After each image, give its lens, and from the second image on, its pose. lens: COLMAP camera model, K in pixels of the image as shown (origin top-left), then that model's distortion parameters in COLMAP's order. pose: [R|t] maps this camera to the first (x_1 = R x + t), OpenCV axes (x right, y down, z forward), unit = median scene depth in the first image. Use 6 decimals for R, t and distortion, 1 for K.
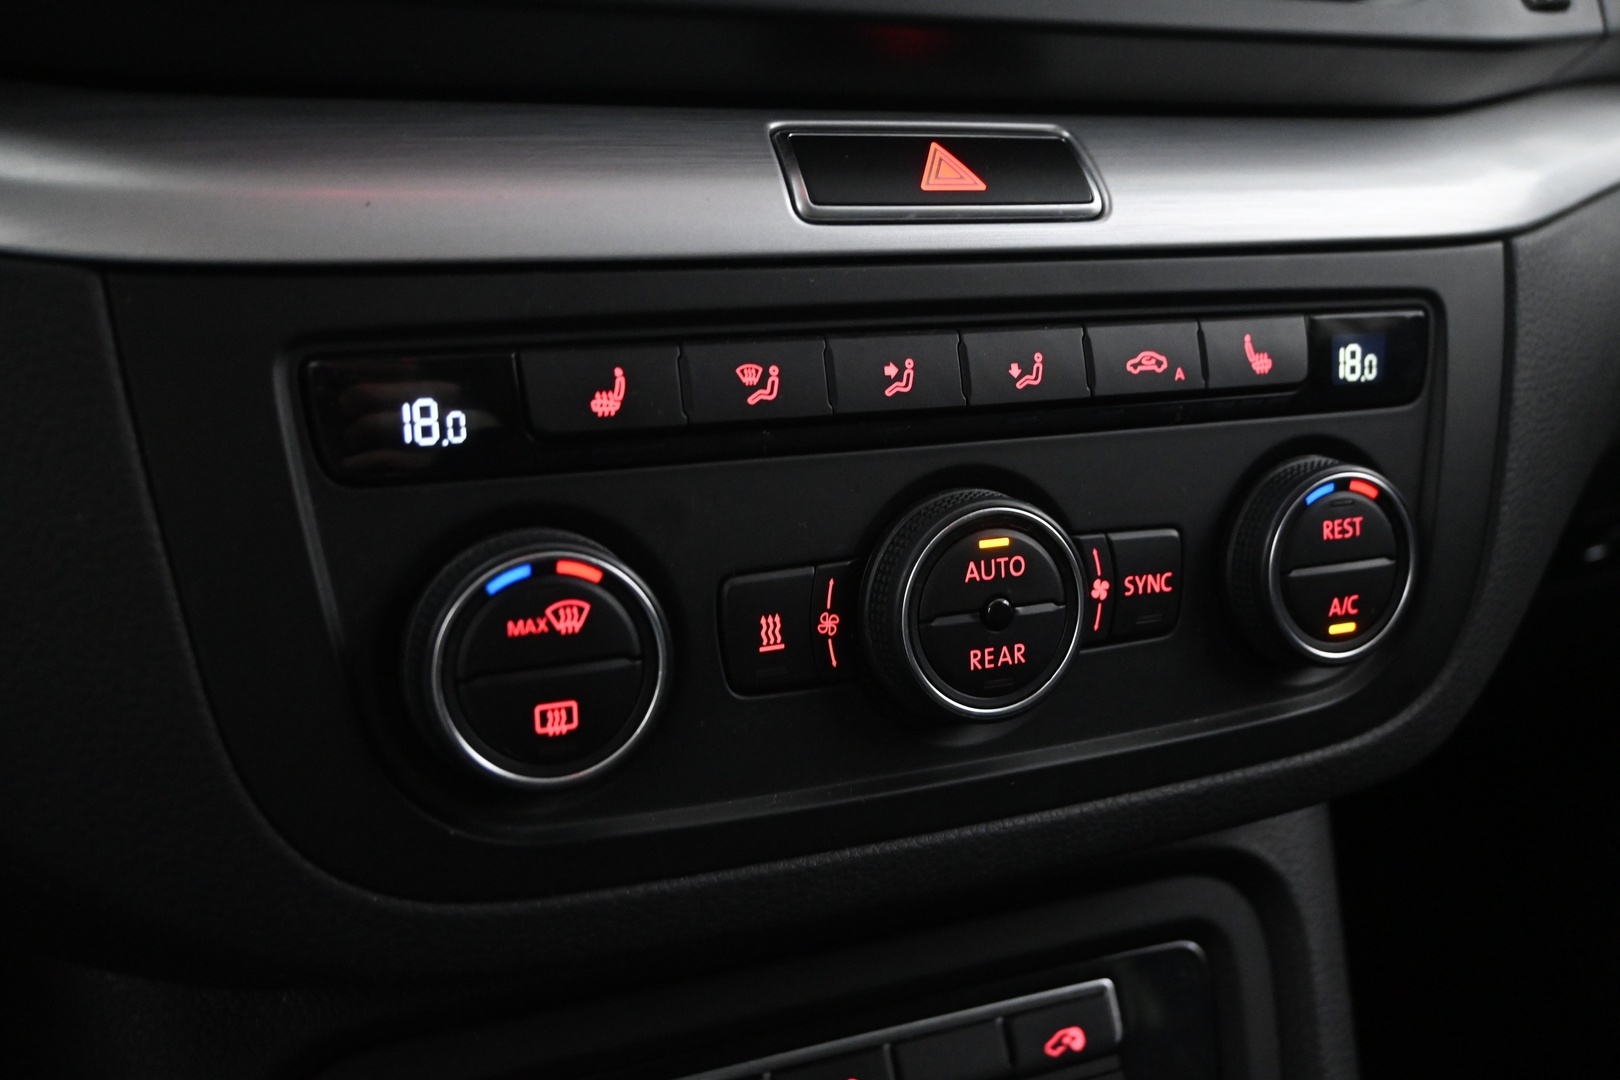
lens RADIAL K [[1542.3, 0, 800.6], [0, 1542.3, 538.1], [0, 0, 1]] dist [-0.005260, 0.000000]
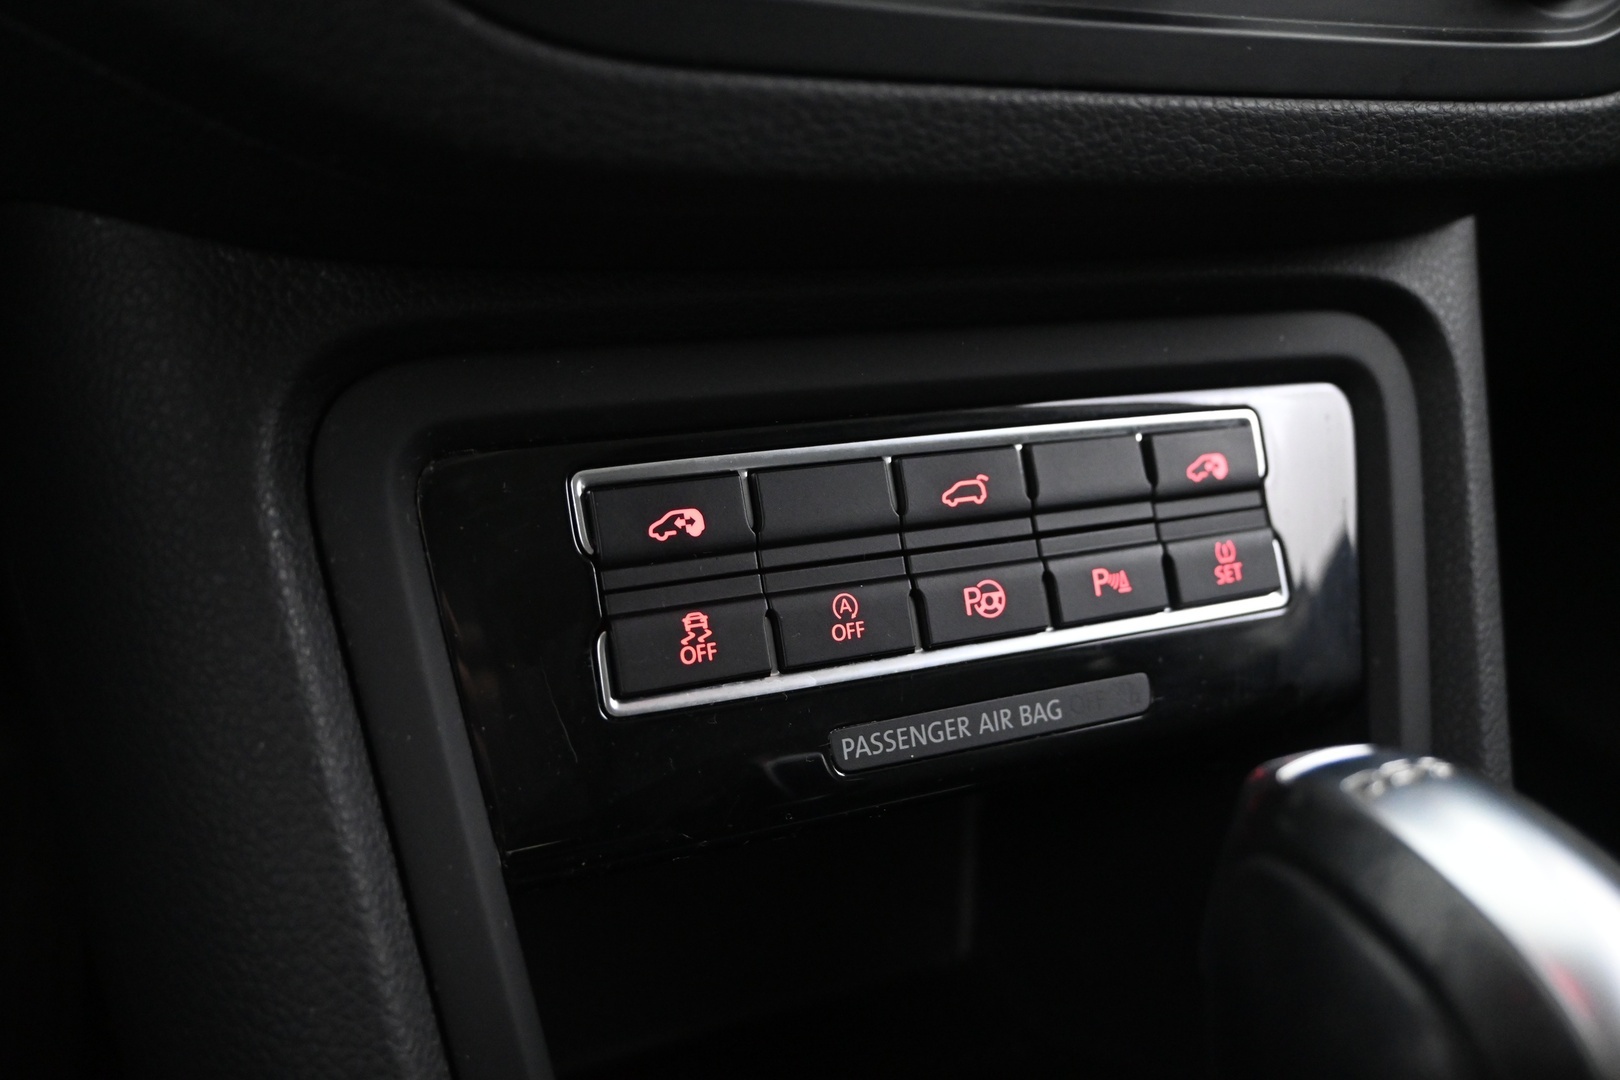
lens RADIAL K [[1414.4, 0, 813.5], [0, 1414.4, 538.0], [0, 0, 1]] dist [-0.016769, 0.001466]
pose [[0.997369, 0.042205, 0.058937, -0.110339], [-0.050532, 0.987722, 0.147821, 0.286268], [-0.051975, -0.150411, 0.987256, 0.228873]]
